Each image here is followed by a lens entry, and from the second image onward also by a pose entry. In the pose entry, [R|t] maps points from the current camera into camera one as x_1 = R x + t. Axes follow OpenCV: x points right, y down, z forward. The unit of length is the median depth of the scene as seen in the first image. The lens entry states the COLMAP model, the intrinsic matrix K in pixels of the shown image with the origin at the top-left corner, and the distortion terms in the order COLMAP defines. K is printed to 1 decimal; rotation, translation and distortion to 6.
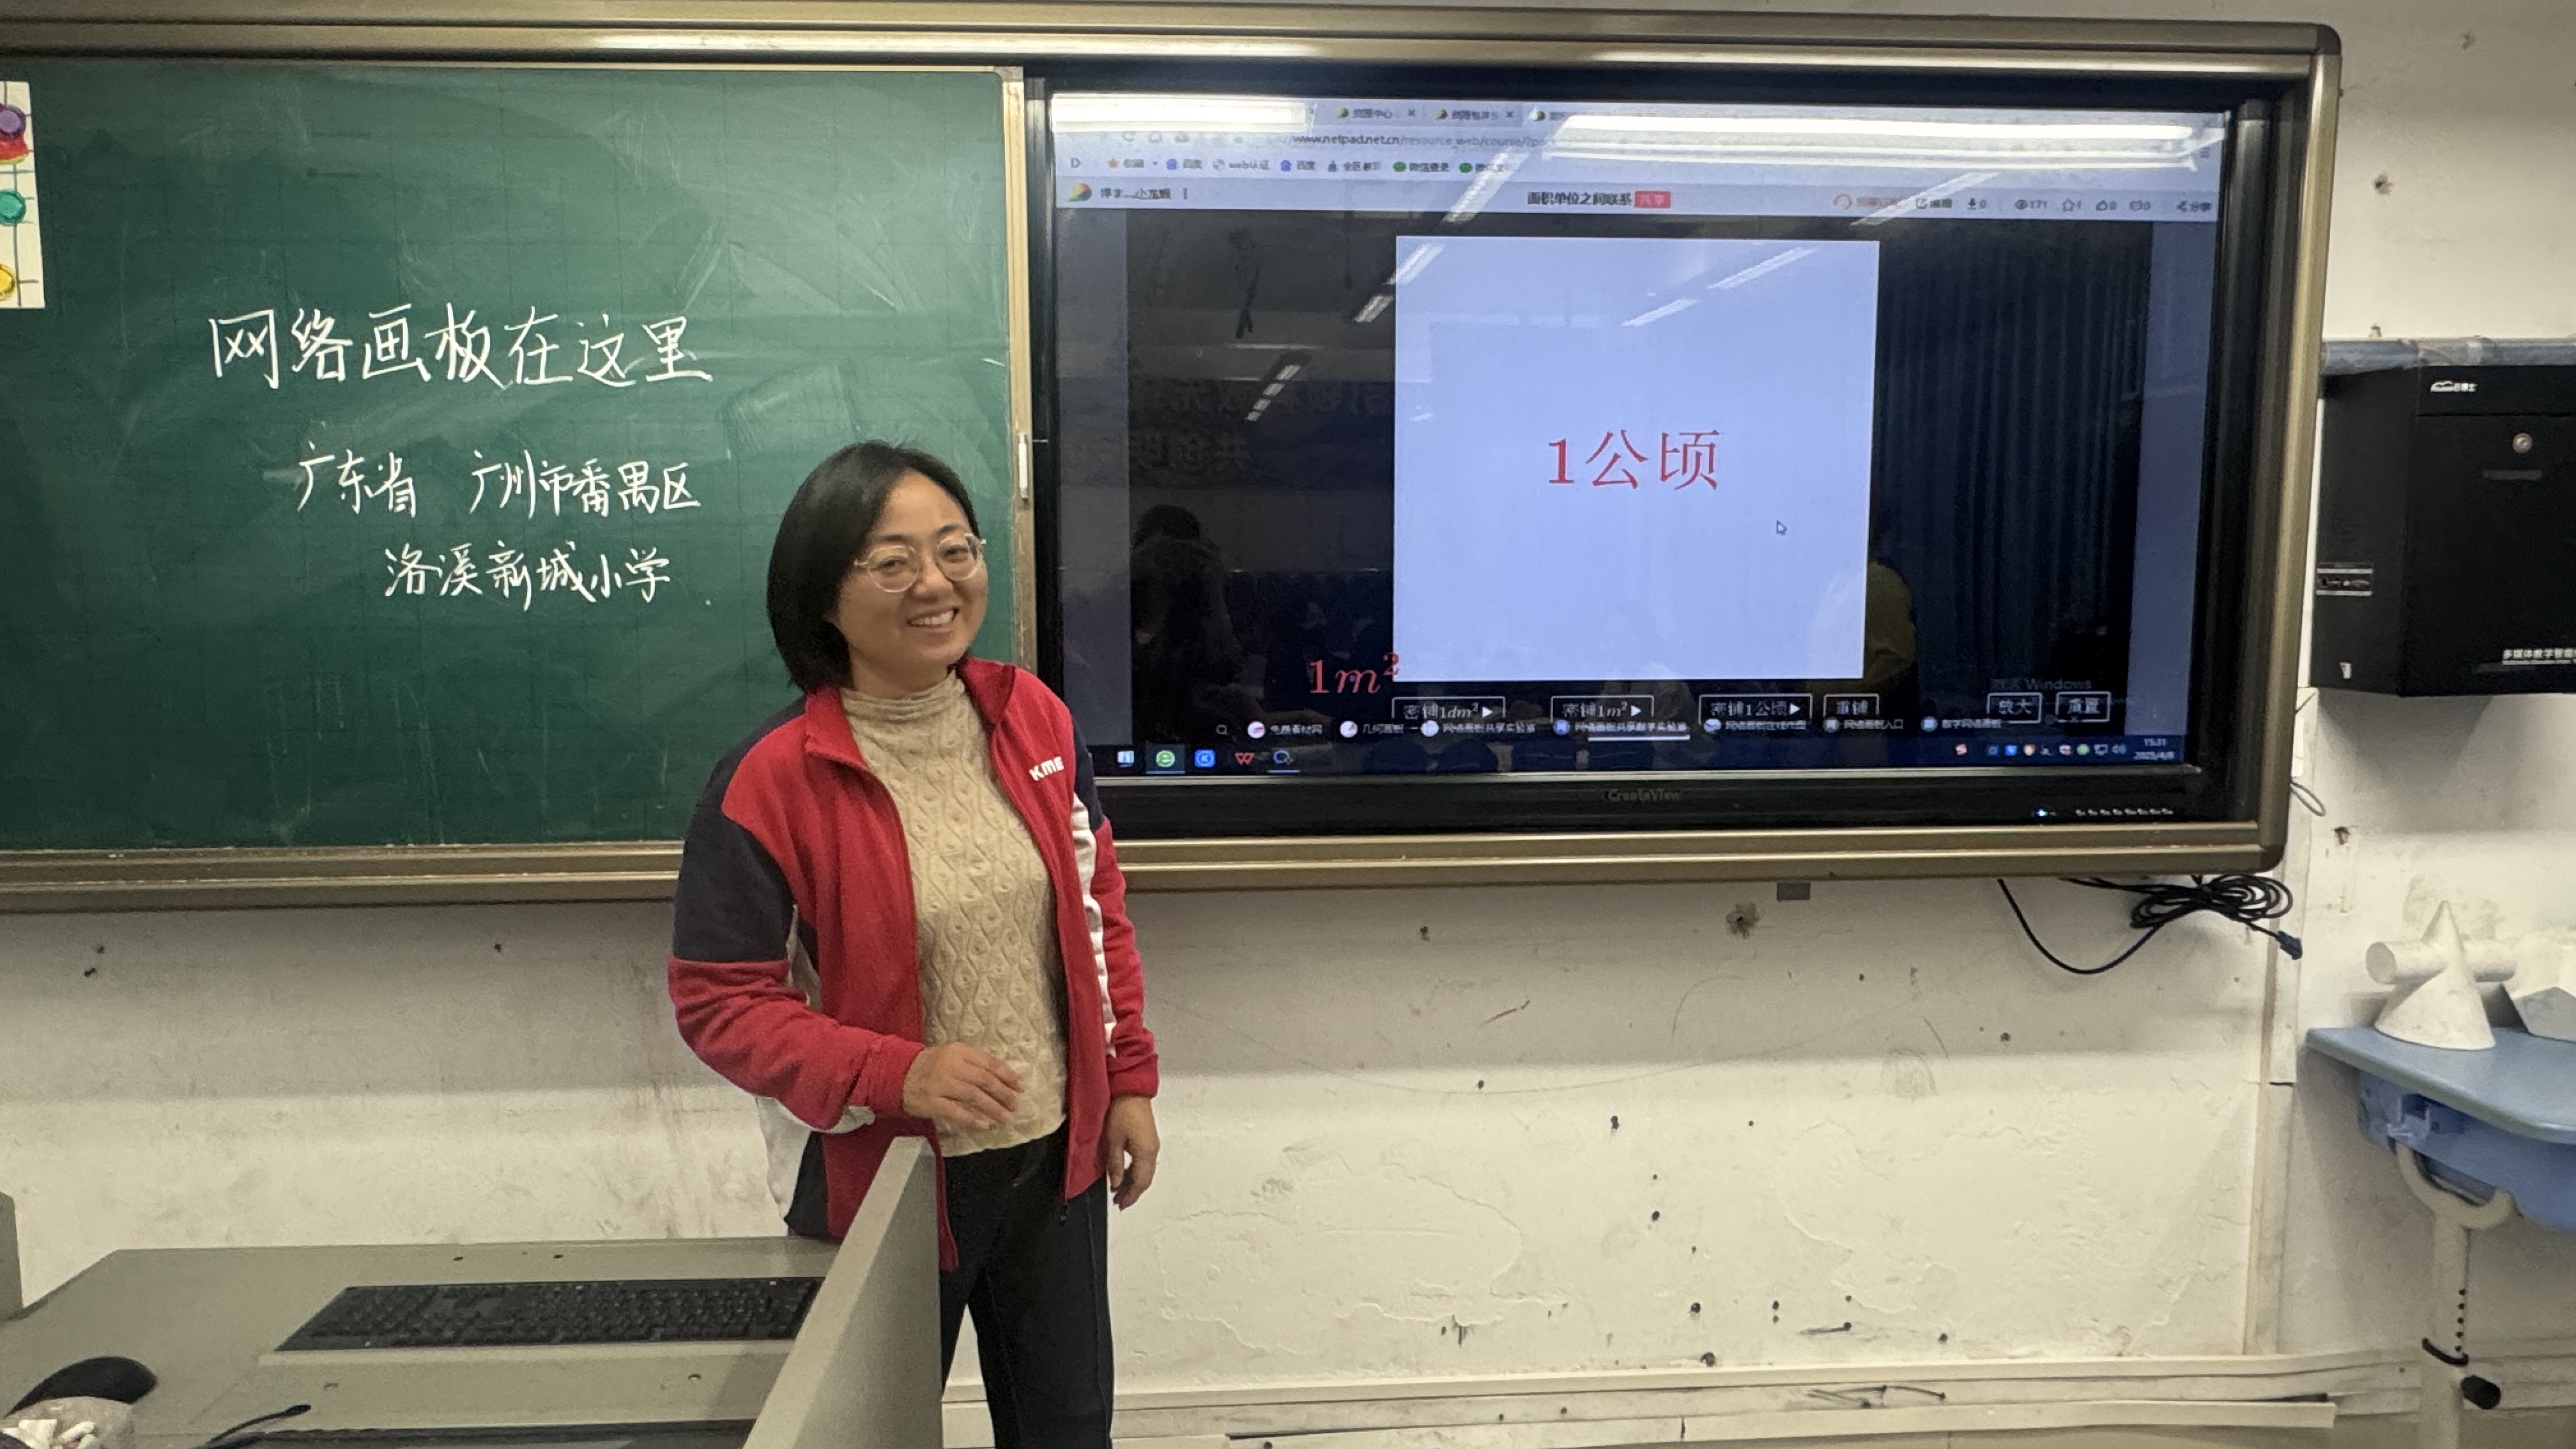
lens RADIAL K [[1711.4, 0, 1282.6], [0, 1711.4, 738.8], [0, 0, 1]] dist [-0.003058, 0.001607]
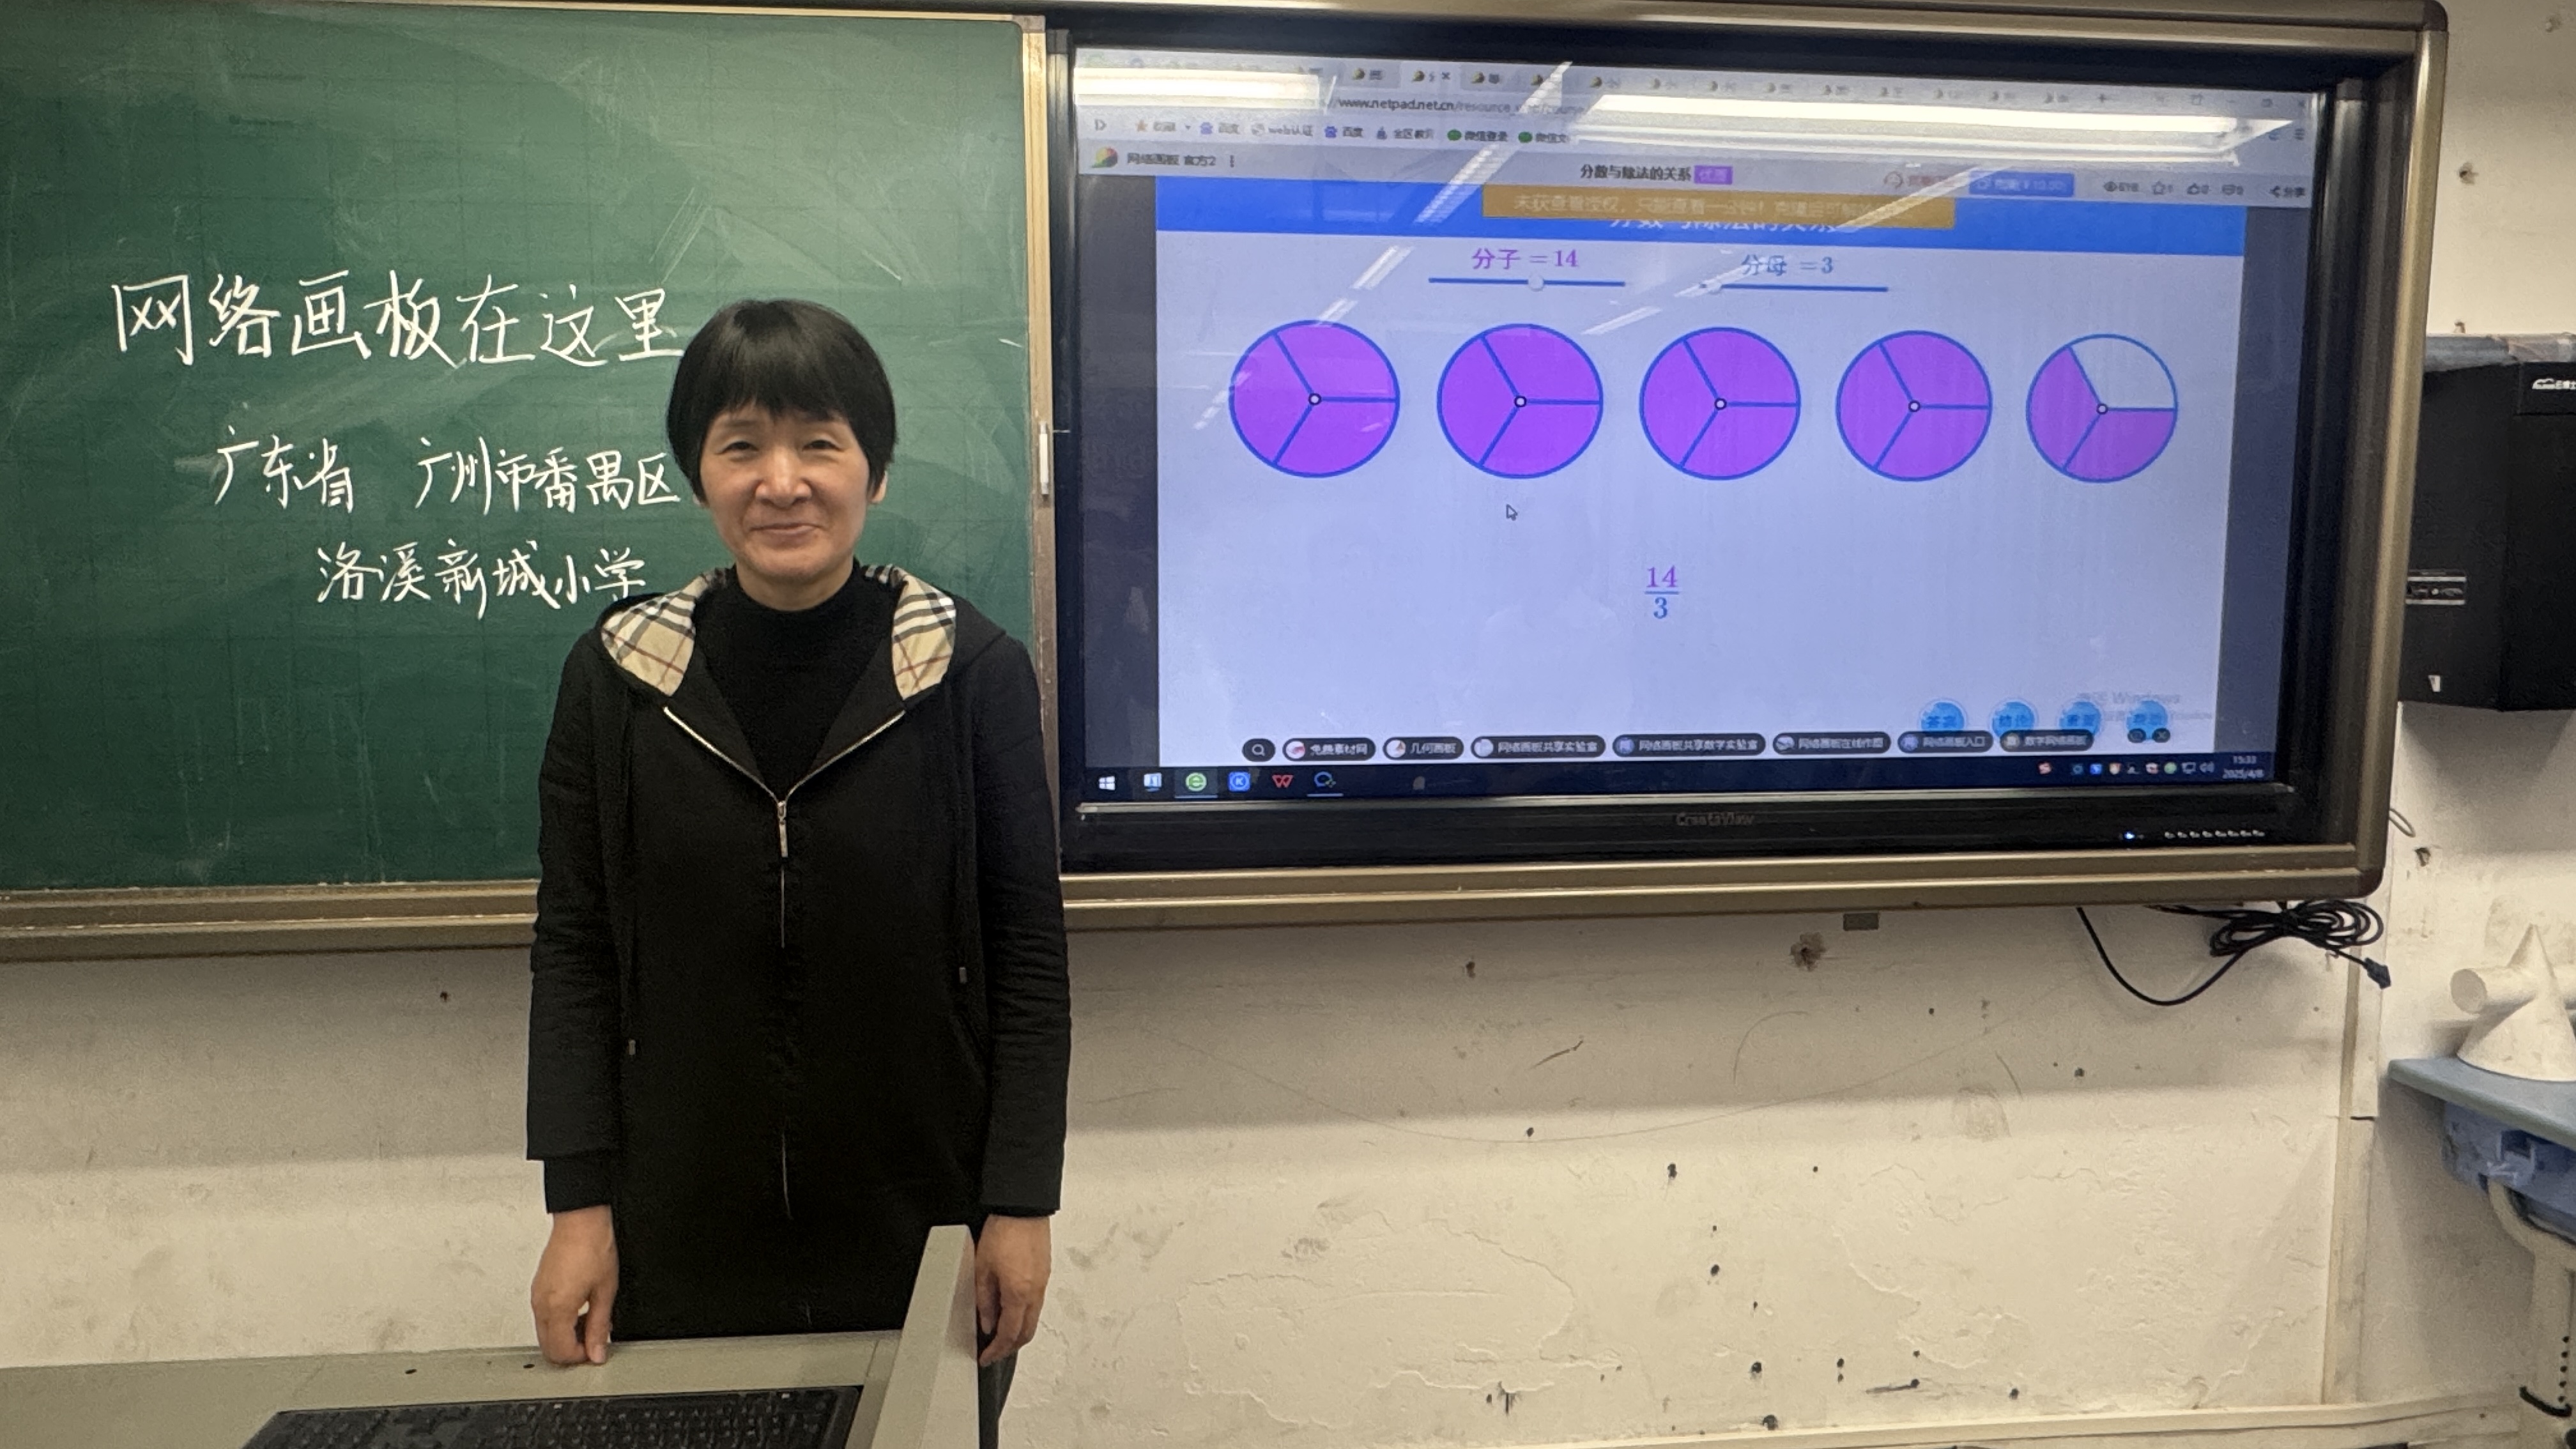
lens RADIAL K [[1695.7, 0, 1290.8], [0, 1695.7, 737.0], [0, 0, 1]] dist [-0.001133, -0.000895]
pose [[0.998771, -0.002521, 0.049493, -0.065630], [0.002866, 0.999972, -0.006918, -0.006078], [-0.049474, 0.007051, 0.998750, 0.101002]]
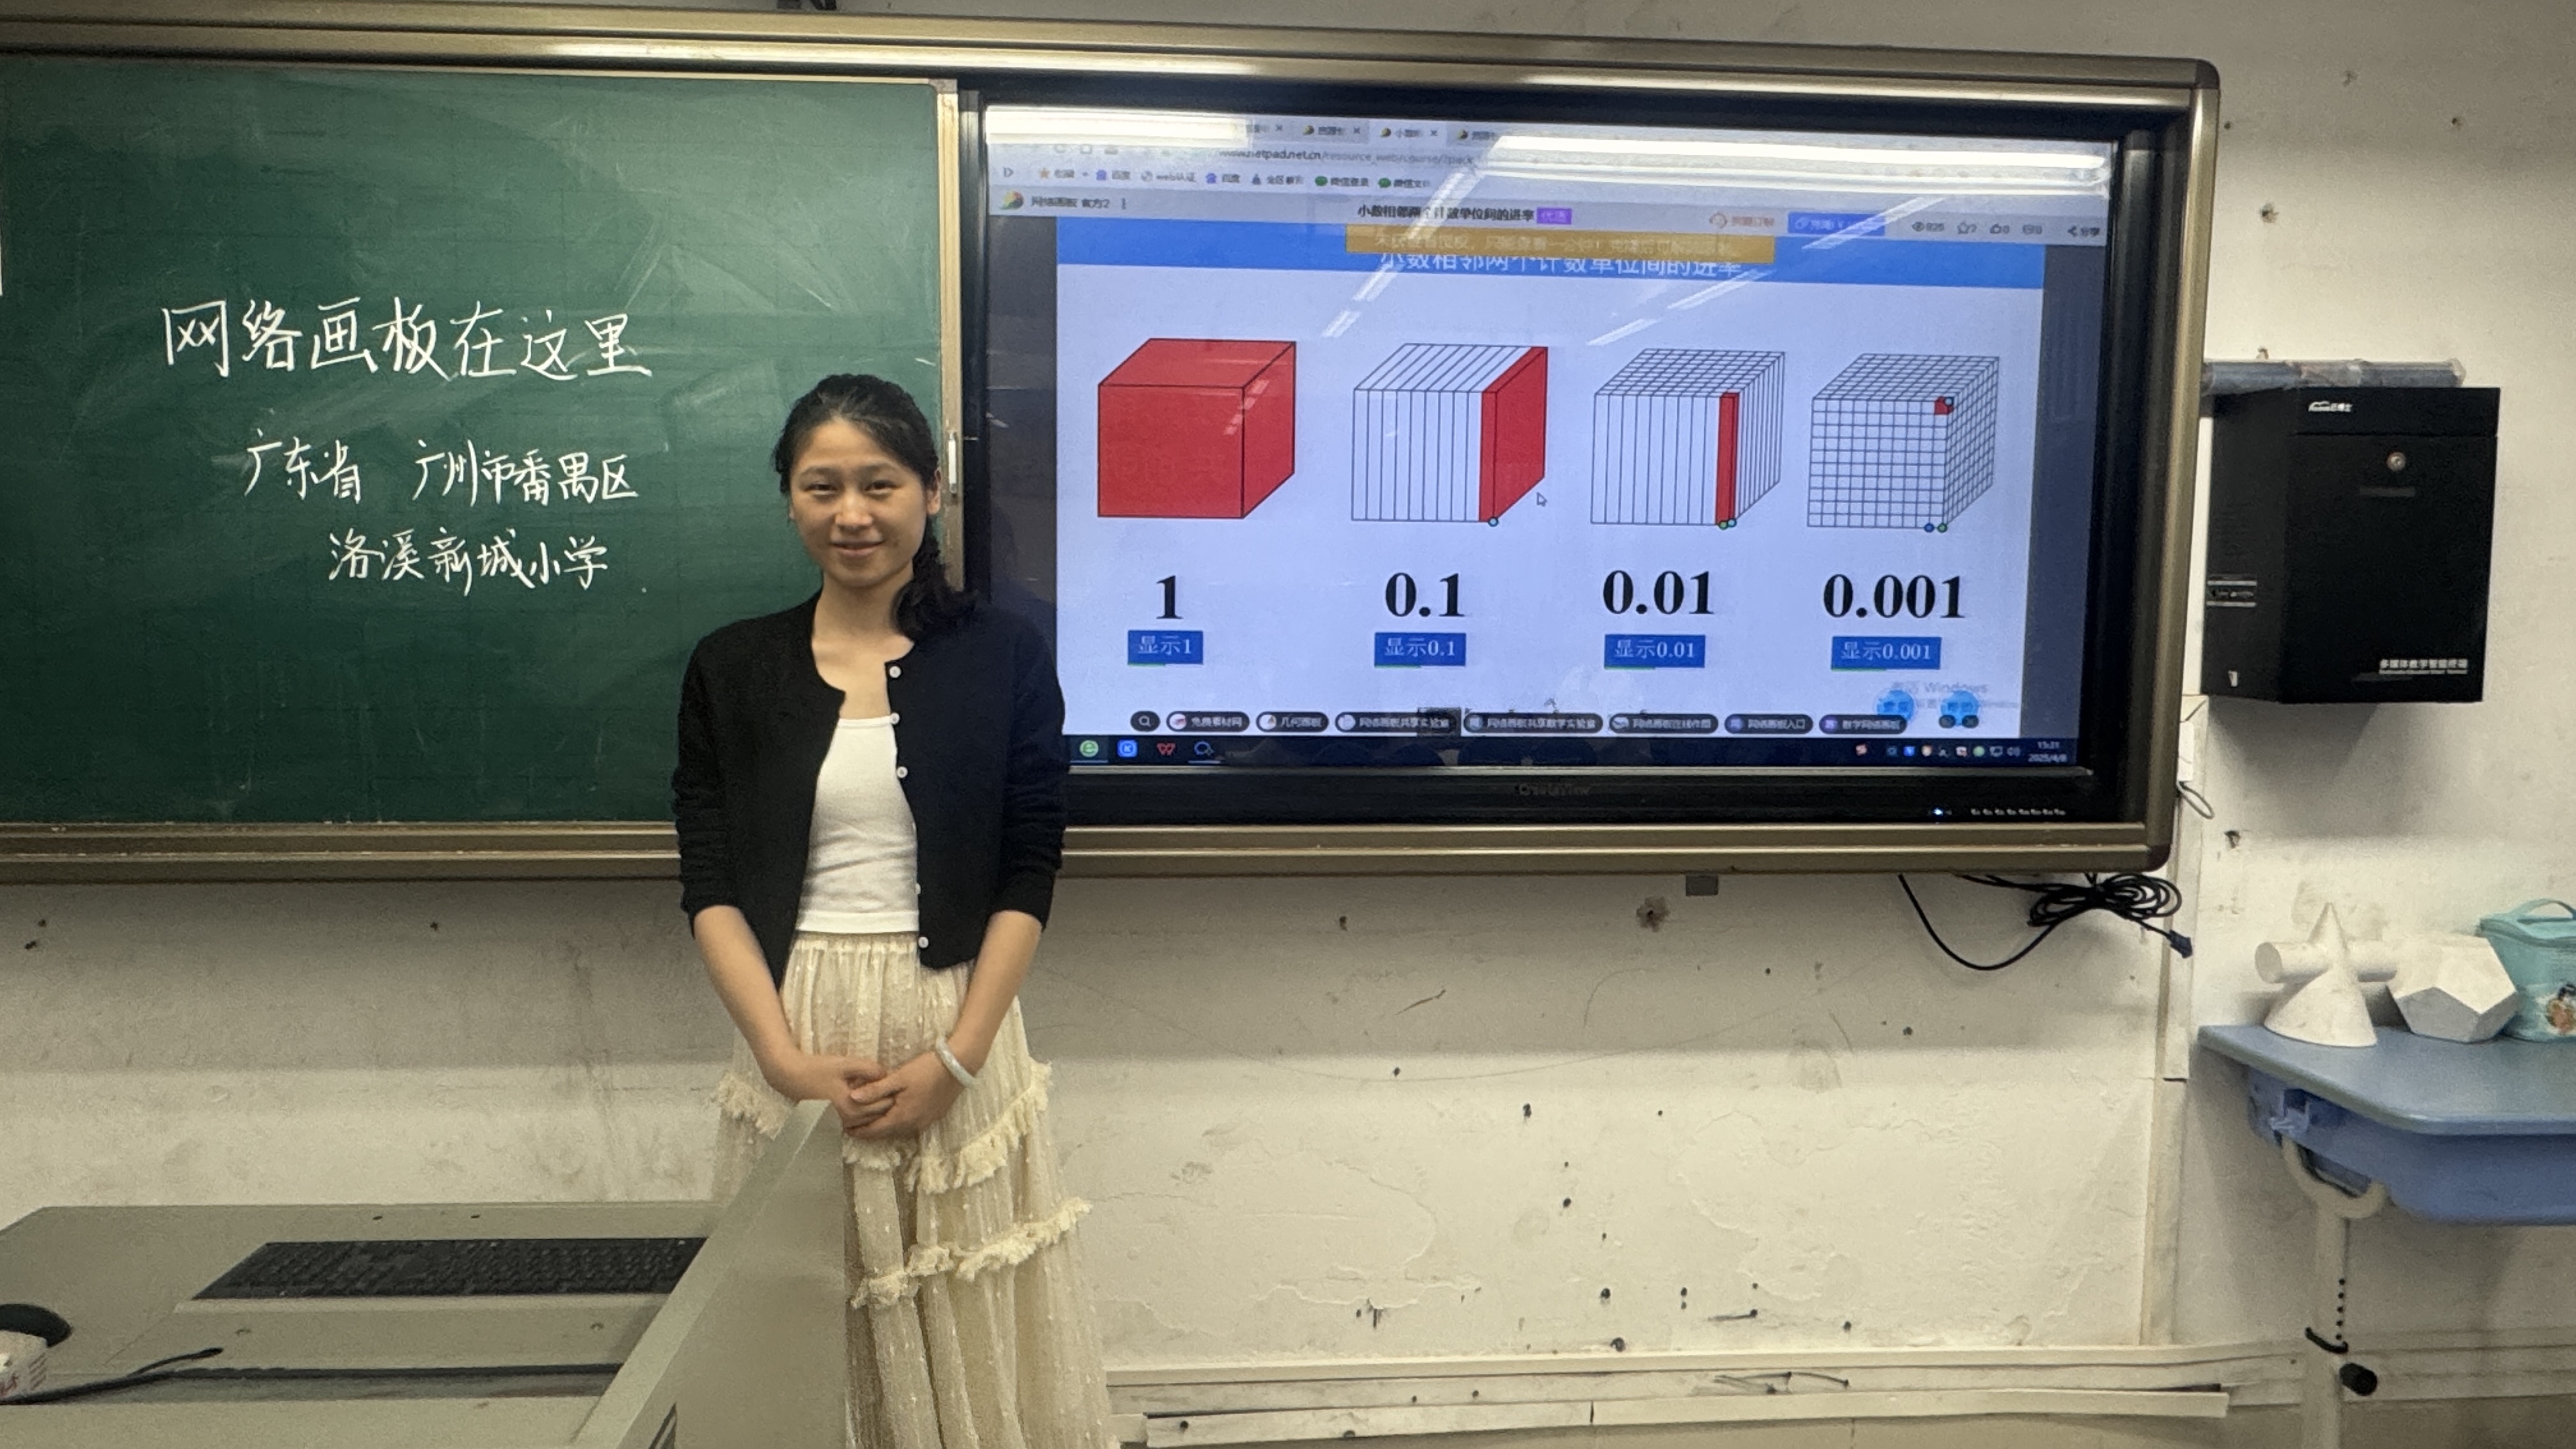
lens RADIAL K [[1719.9, 0, 1288.5], [0, 1719.9, 720.8], [0, 0, 1]] dist [-0.003868, 0.003704]
pose [[0.999856, 0.012373, 0.011648, 0.040993], [-0.012129, 0.999711, -0.020755, 0.015706], [-0.011902, 0.020611, 0.999717, -0.038119]]
